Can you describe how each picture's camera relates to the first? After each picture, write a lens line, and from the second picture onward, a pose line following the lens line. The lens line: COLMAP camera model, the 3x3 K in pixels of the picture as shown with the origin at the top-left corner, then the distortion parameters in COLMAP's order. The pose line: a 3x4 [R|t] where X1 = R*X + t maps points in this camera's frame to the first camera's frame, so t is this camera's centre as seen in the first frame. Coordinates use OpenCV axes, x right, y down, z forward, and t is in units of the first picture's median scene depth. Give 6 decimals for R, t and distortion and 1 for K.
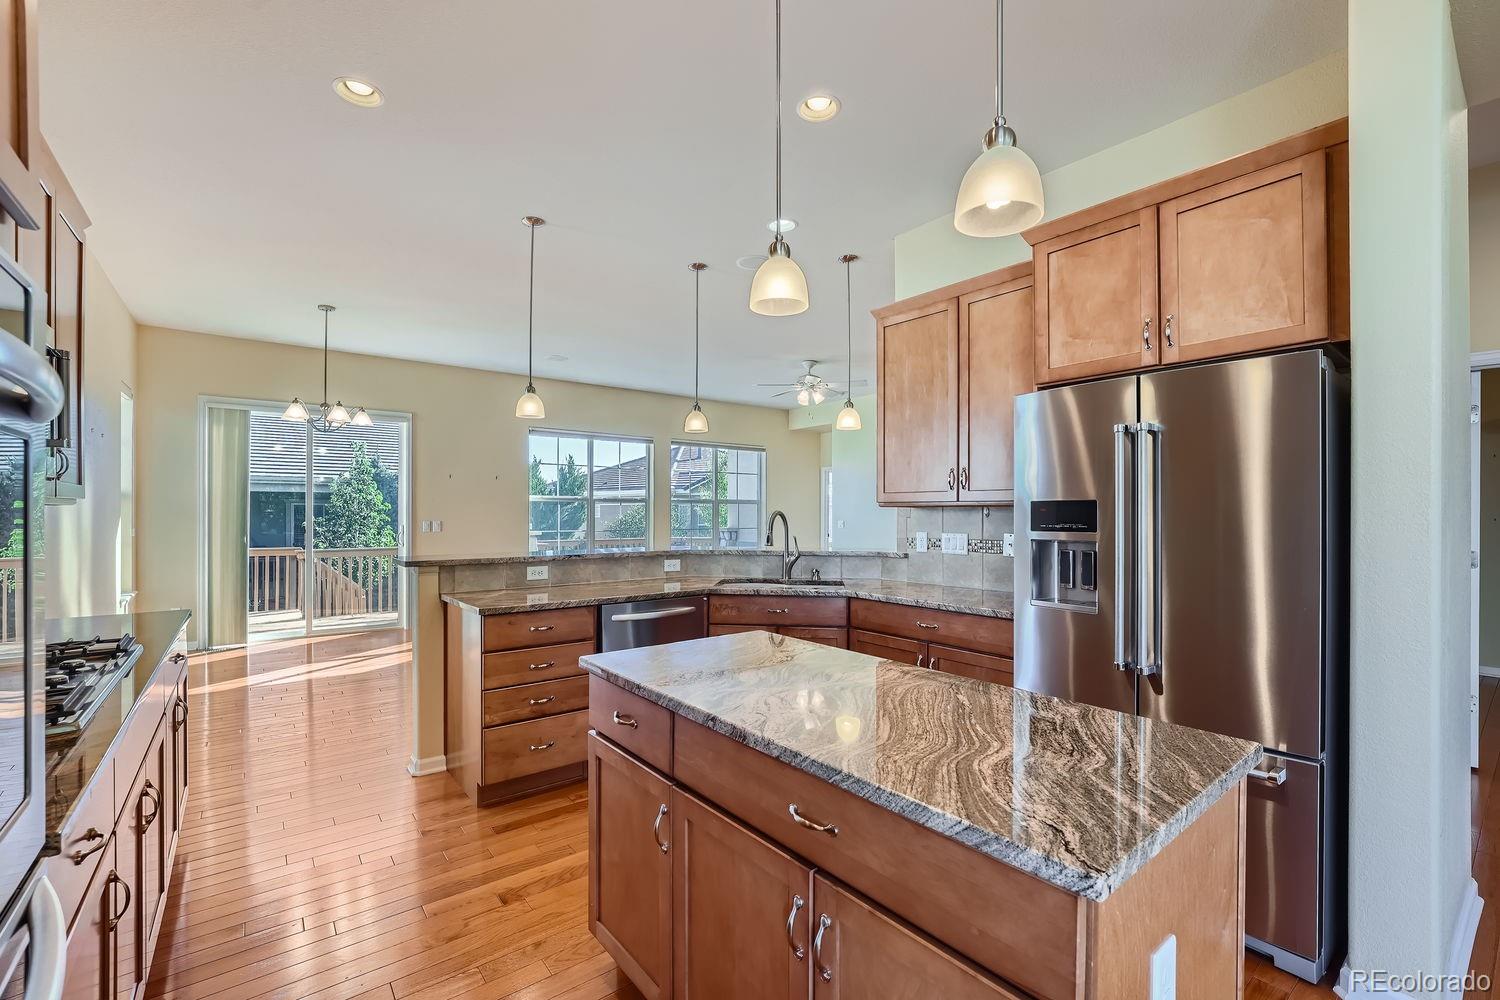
lens RADIAL K [[640.0, 0, 735.7], [0, 640.0, 509.3], [0, 0, 1]] dist [-0.012043, -0.000547]
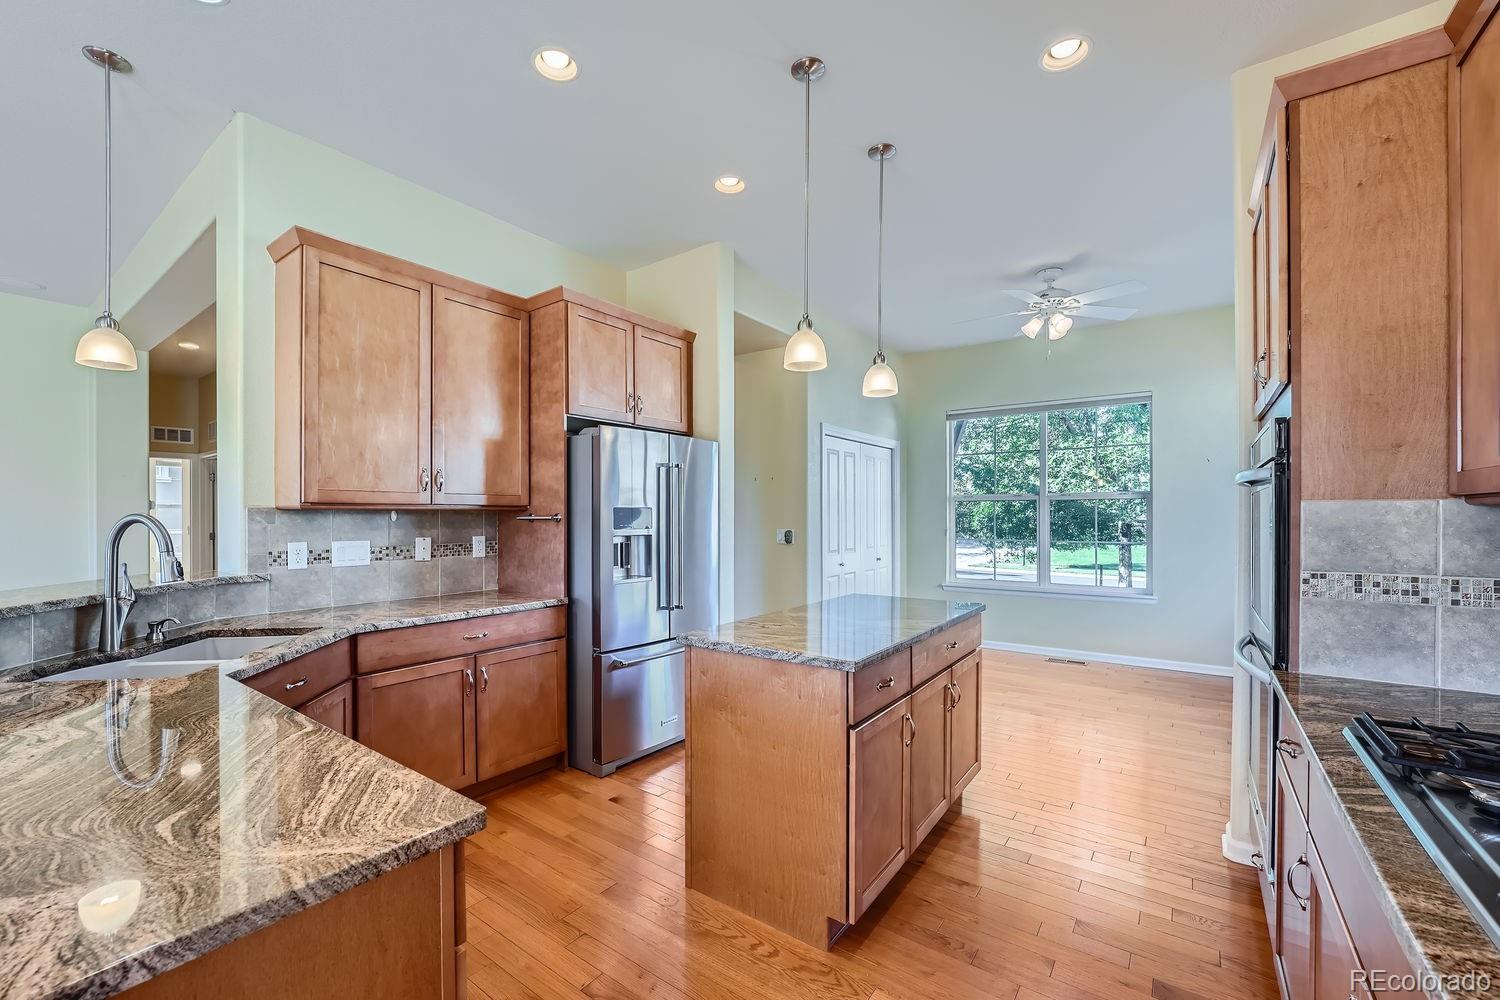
lens RADIAL K [[613.8, 0, 738.9], [0, 613.8, 515.9], [0, 0, 1]] dist [-0.022250, 0.001326]
pose [[-0.278913, -0.001584, 0.960315, -0.520846], [-0.003818, 0.999993, 0.000540, 0.002183], [-0.960309, -0.003516, -0.278917, 0.678264]]
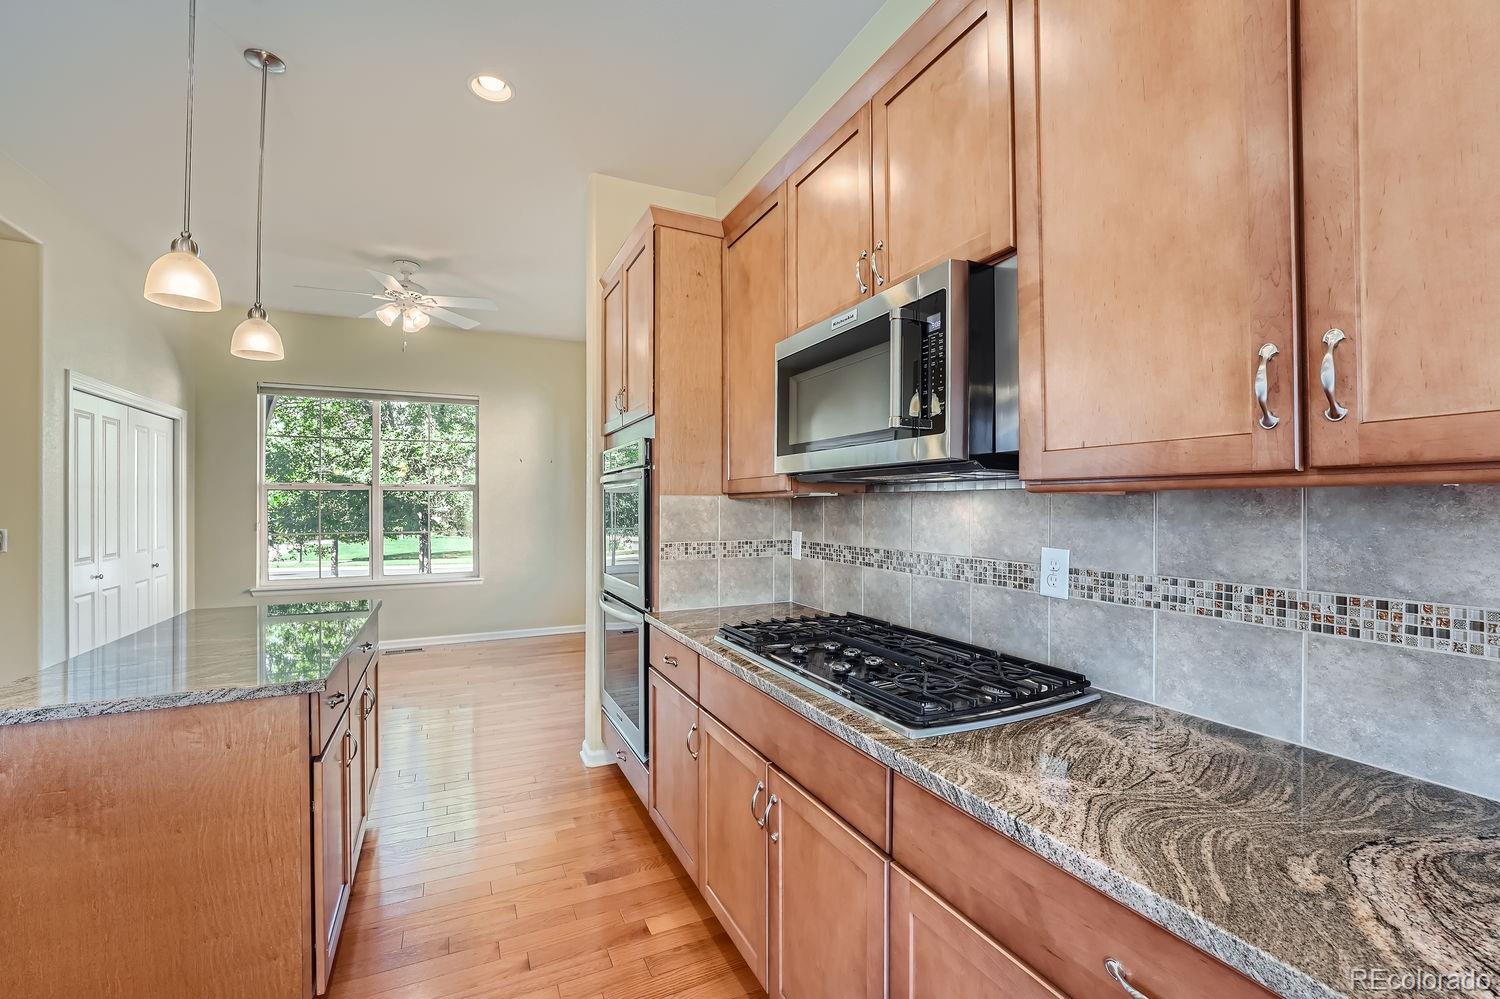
lens RADIAL K [[613.8, 0, 742.7], [0, 613.8, 502.1], [0, 0, 1]] dist [-0.022250, 0.001326]
pose [[-0.978743, 0.002715, 0.205072, -0.444330], [0.000726, 0.999952, -0.009775, 0.003410], [-0.205089, -0.009418, -0.978698, 0.785193]]
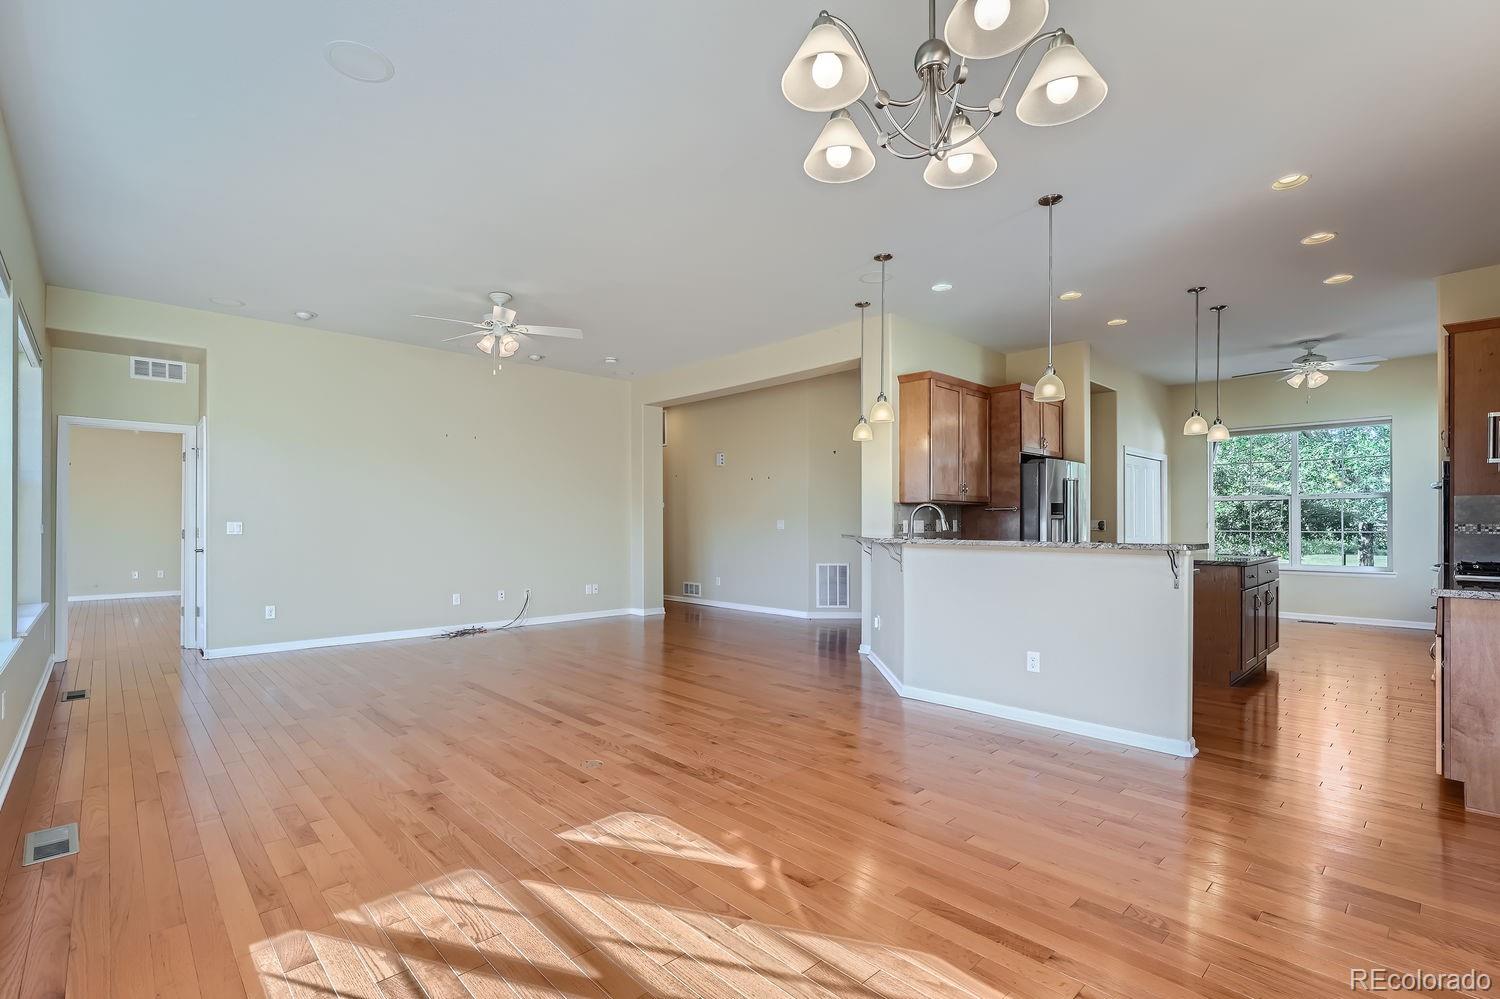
lens RADIAL K [[682.3, 0, 742.9], [0, 682.3, 519.8], [0, 0, 1]] dist [-0.010203, 0.003792]
pose [[-0.107171, 0.003715, 0.994234, -1.240173], [-0.004482, 0.999981, -0.004220, 0.042145], [-0.994230, -0.004908, -0.107152, 1.509676]]
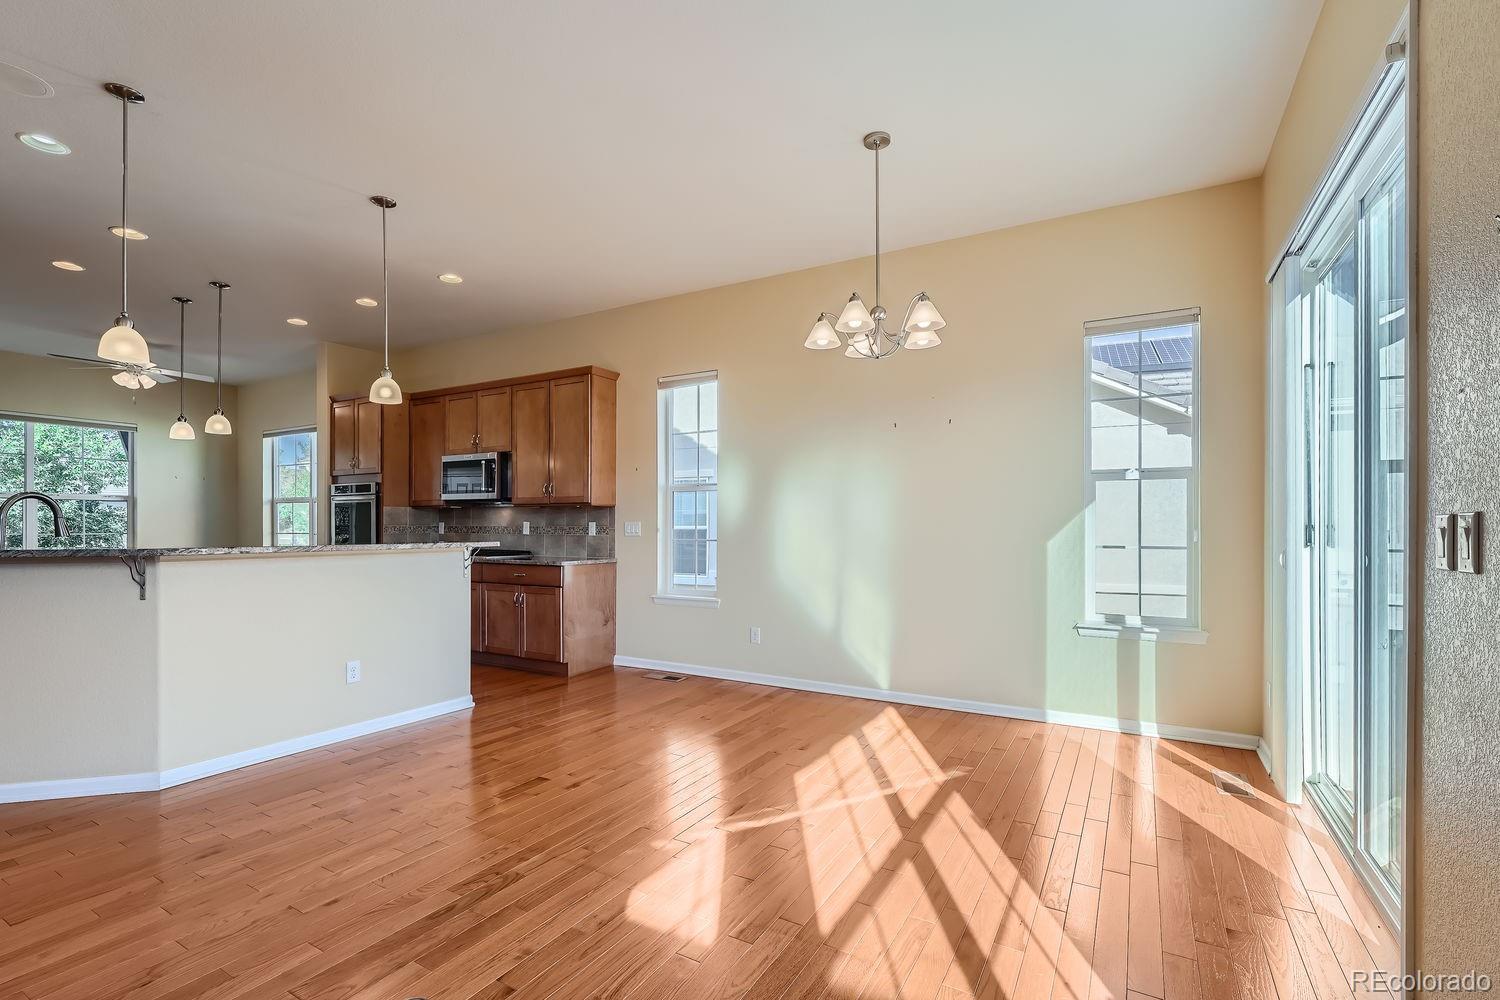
lens RADIAL K [[682.3, 0, 731.0], [0, 682.3, 528.3], [0, 0, 1]] dist [-0.010203, 0.003792]
pose [[-0.928563, -0.002166, -0.371169, -0.407190], [-0.002108, 0.999998, -0.000562, 0.044019], [0.371169, 0.000261, -0.928565, 2.066049]]
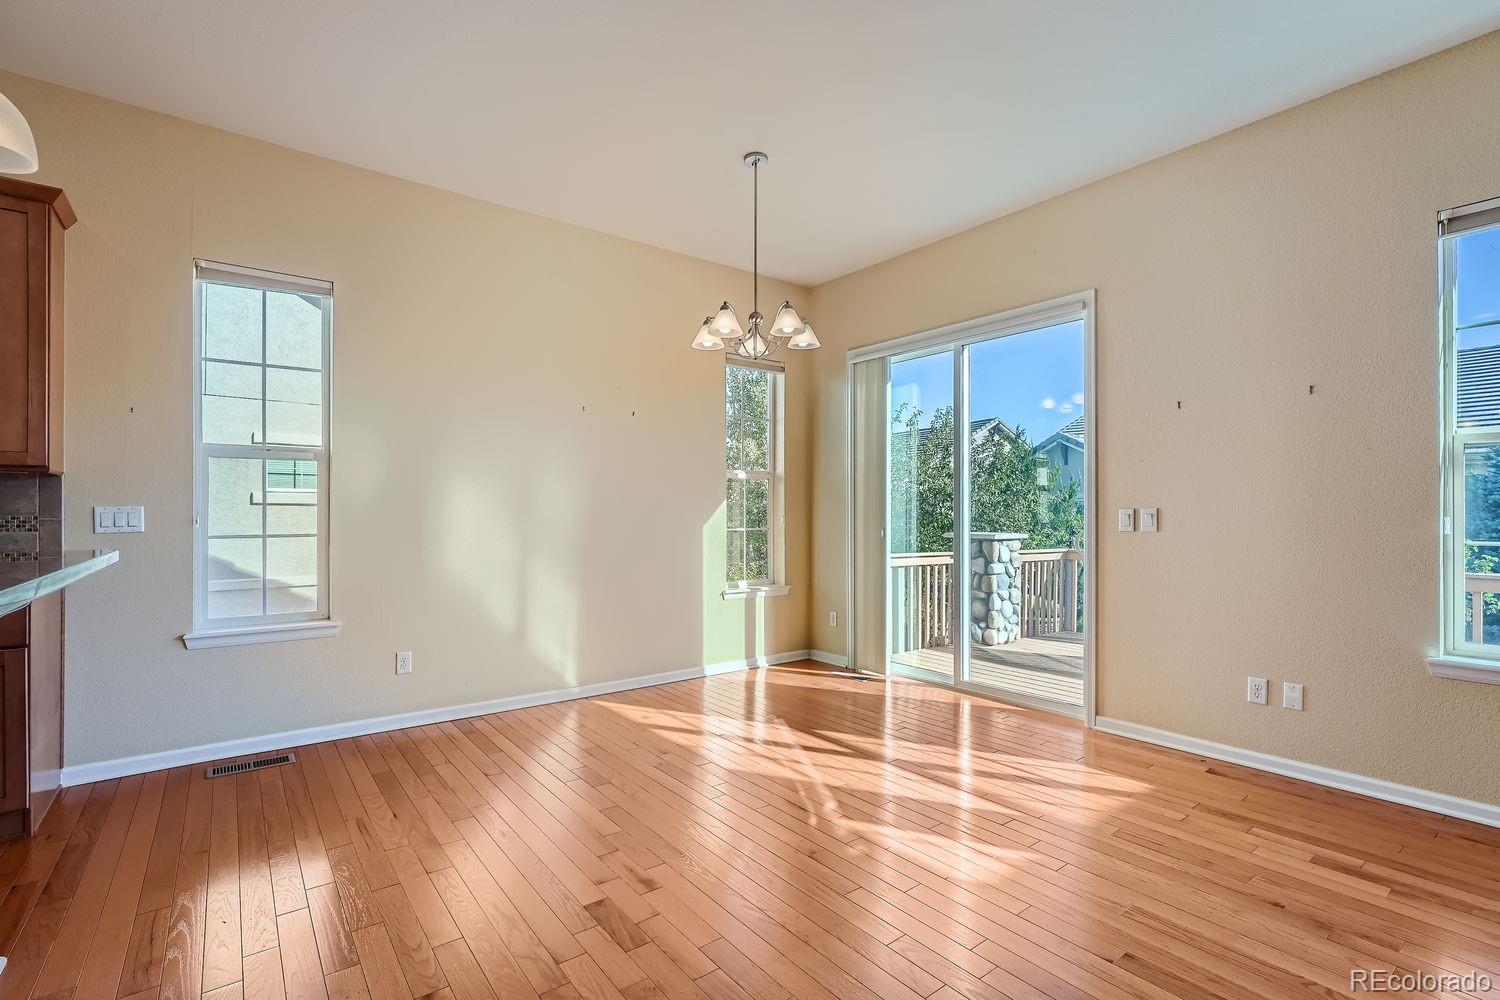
lens RADIAL K [[682.3, 0, 747.8], [0, 682.3, 509.0], [0, 0, 1]] dist [-0.010203, 0.003792]
pose [[-0.001721, -0.006925, -0.999975, 0.024045], [0.002195, 0.999974, -0.006929, 0.040391], [0.999996, -0.002207, -0.001706, 1.352533]]
